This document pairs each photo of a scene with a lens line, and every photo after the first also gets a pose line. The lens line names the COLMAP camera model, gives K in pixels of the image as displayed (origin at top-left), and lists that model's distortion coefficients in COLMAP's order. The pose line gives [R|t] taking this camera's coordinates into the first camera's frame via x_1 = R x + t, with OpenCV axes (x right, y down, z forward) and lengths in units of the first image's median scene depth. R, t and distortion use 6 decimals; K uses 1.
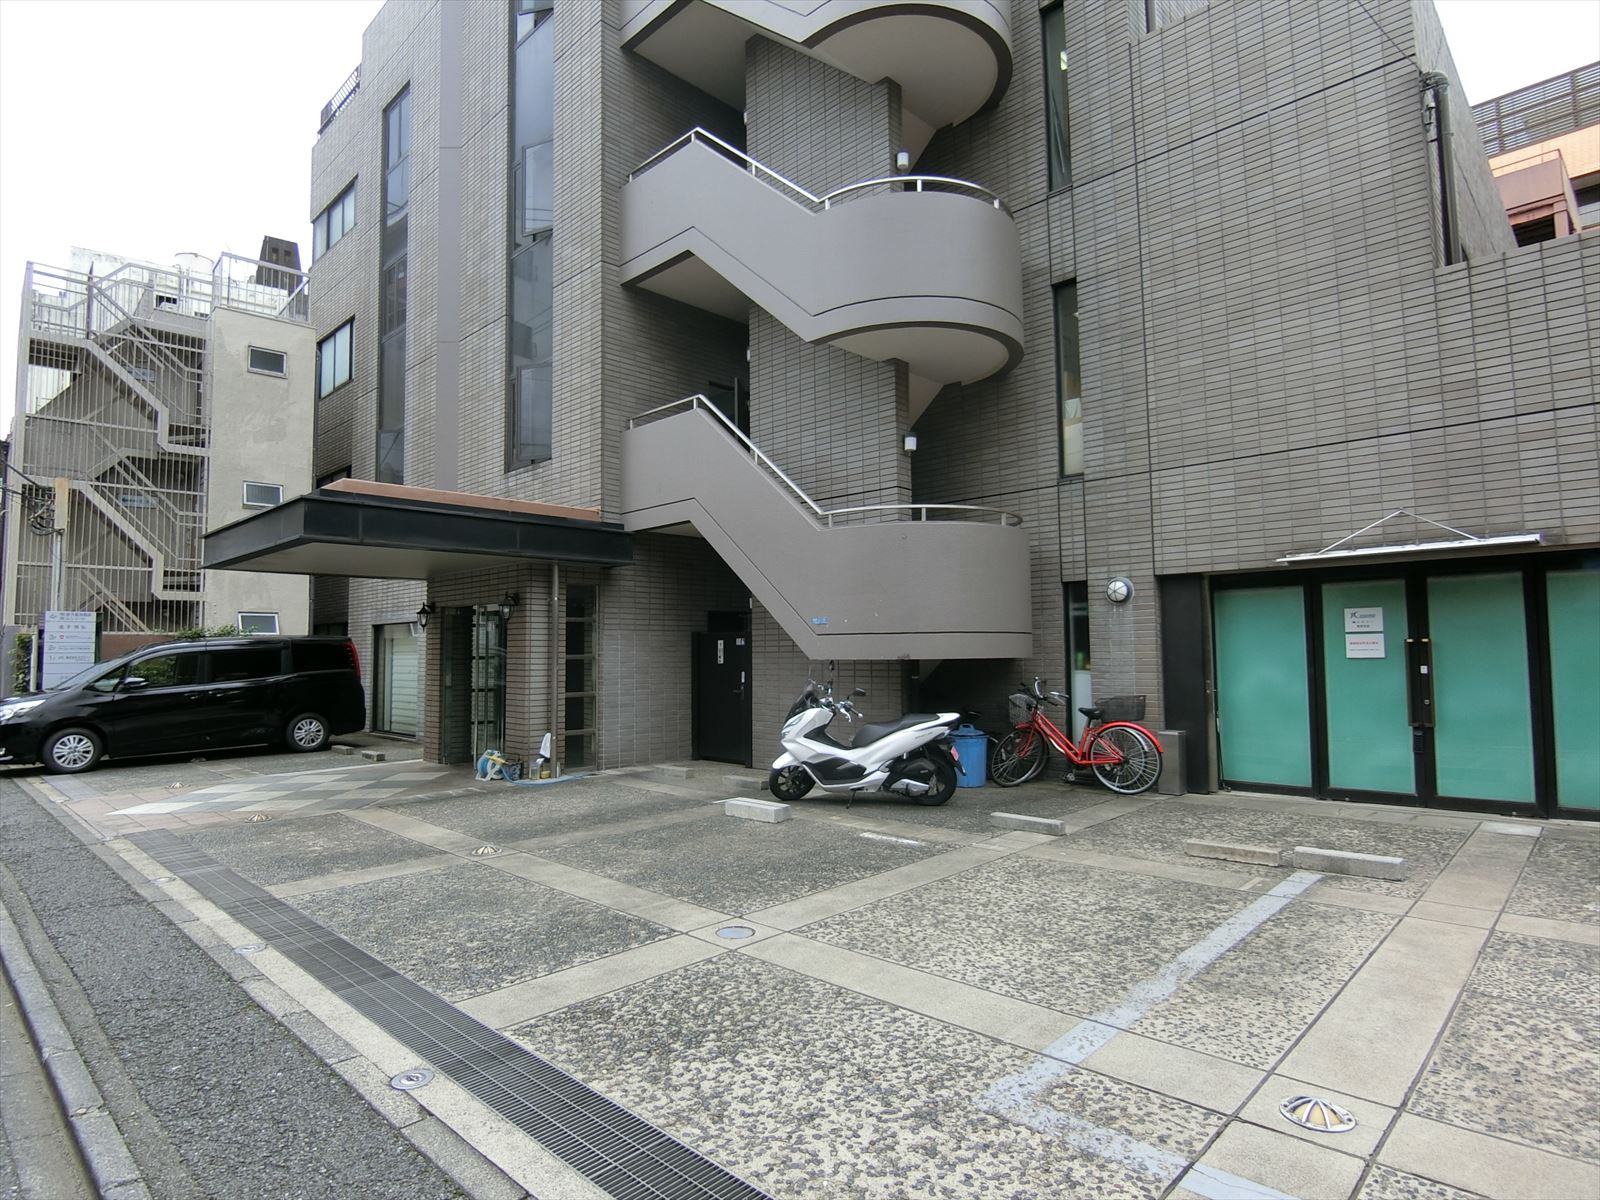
lens RADIAL K [[923.6, 0, 792.9], [0, 923.6, 587.1], [0, 0, 1]] dist [0.020229, -0.000657]
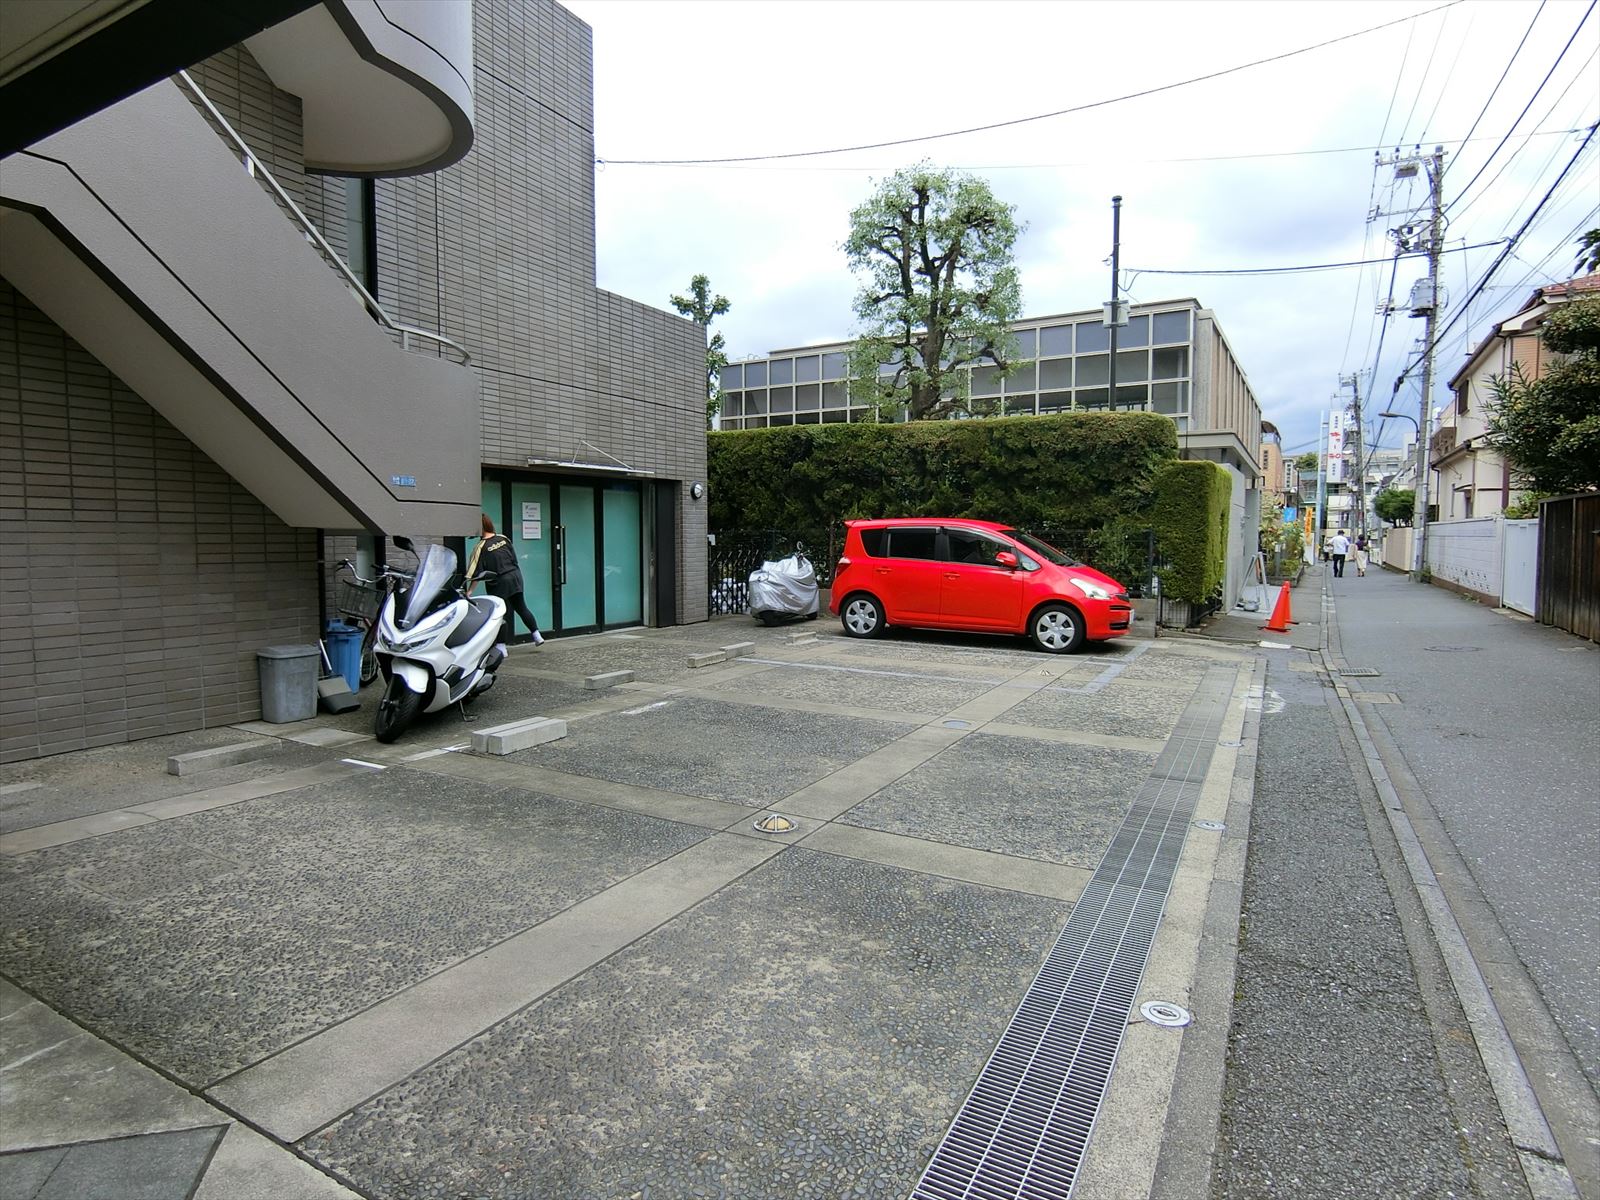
lens RADIAL K [[923.6, 0, 792.9], [0, 923.6, 587.1], [0, 0, 1]] dist [0.020229, -0.000657]
pose [[-0.306966, -0.043093, 0.950744, -0.856838], [-0.063372, 0.997683, 0.024760, 0.092827], [-0.949608, -0.052651, -0.308985, 1.089878]]
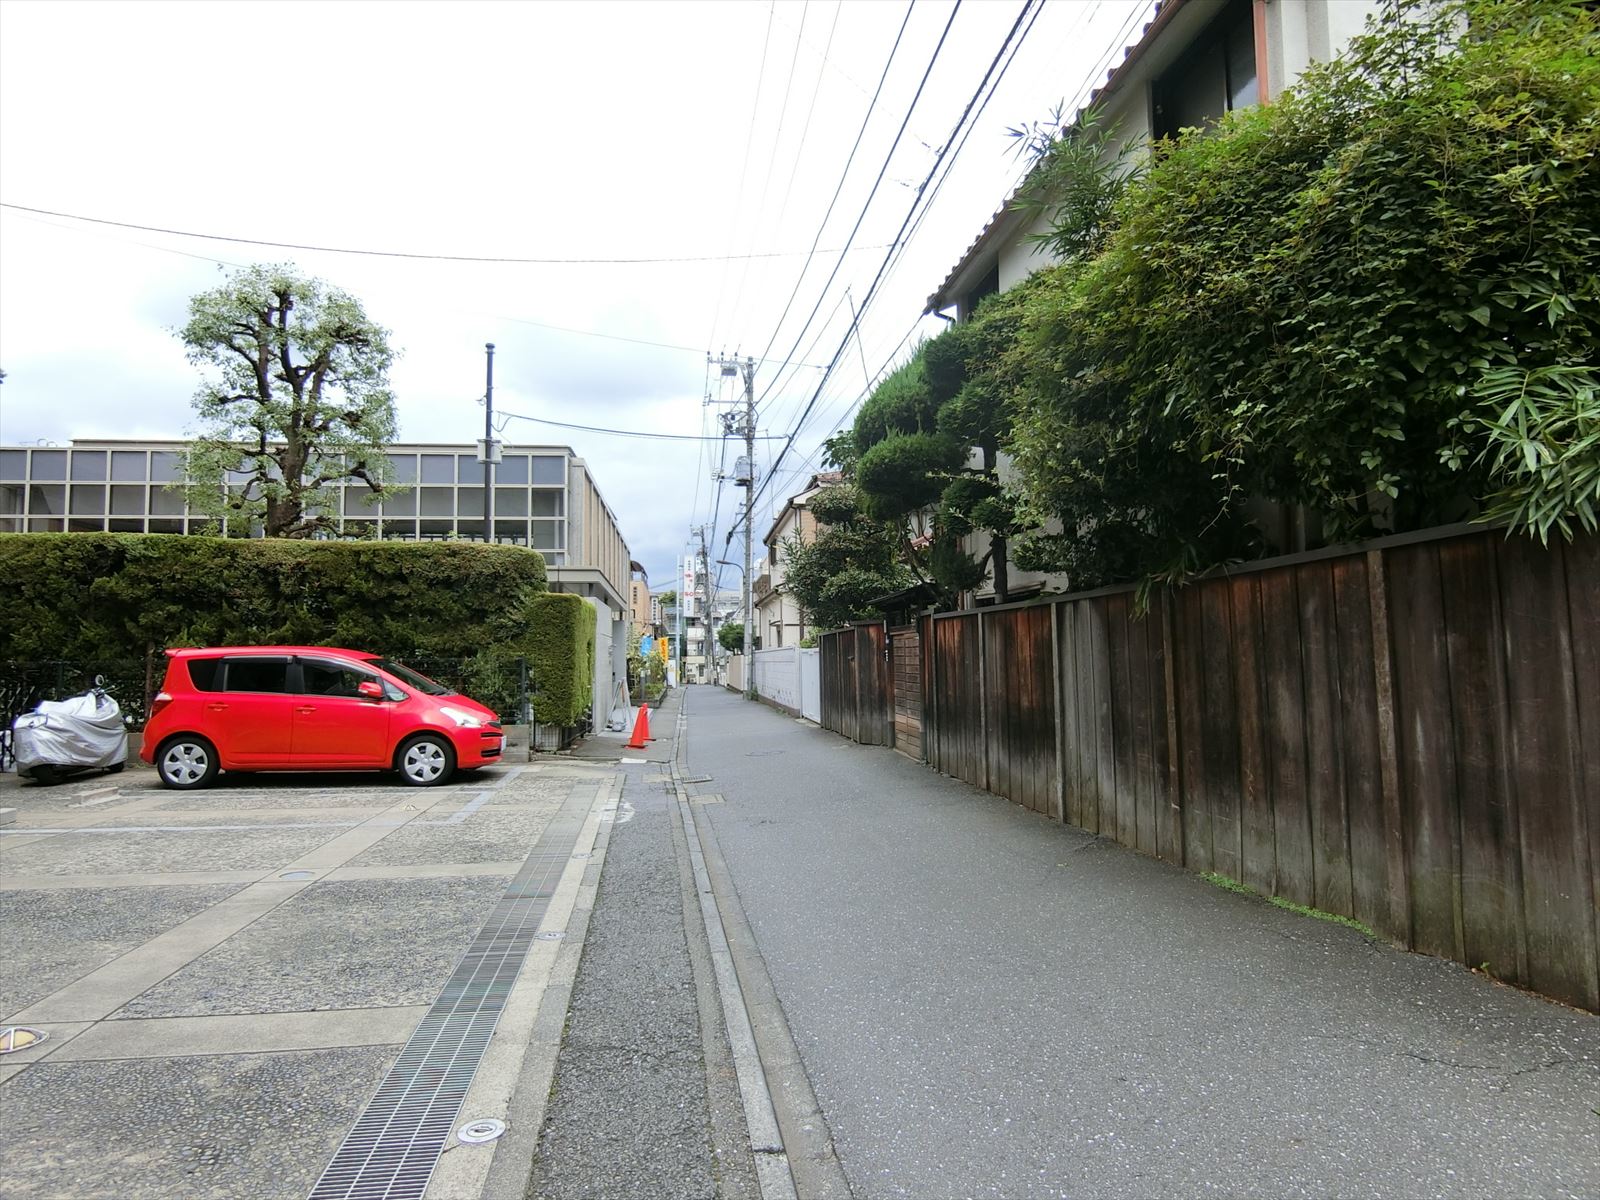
lens RADIAL K [[922.4, 0, 800.0], [0, 922.4, 600.0], [0, 0, 1]] dist [0.022702, -0.013817]
pose [[-0.815330, 0.055996, 0.576283, -0.892626], [-0.022570, 0.991482, -0.128273, 0.093795], [-0.578557, -0.117591, -0.807121, 1.080984]]
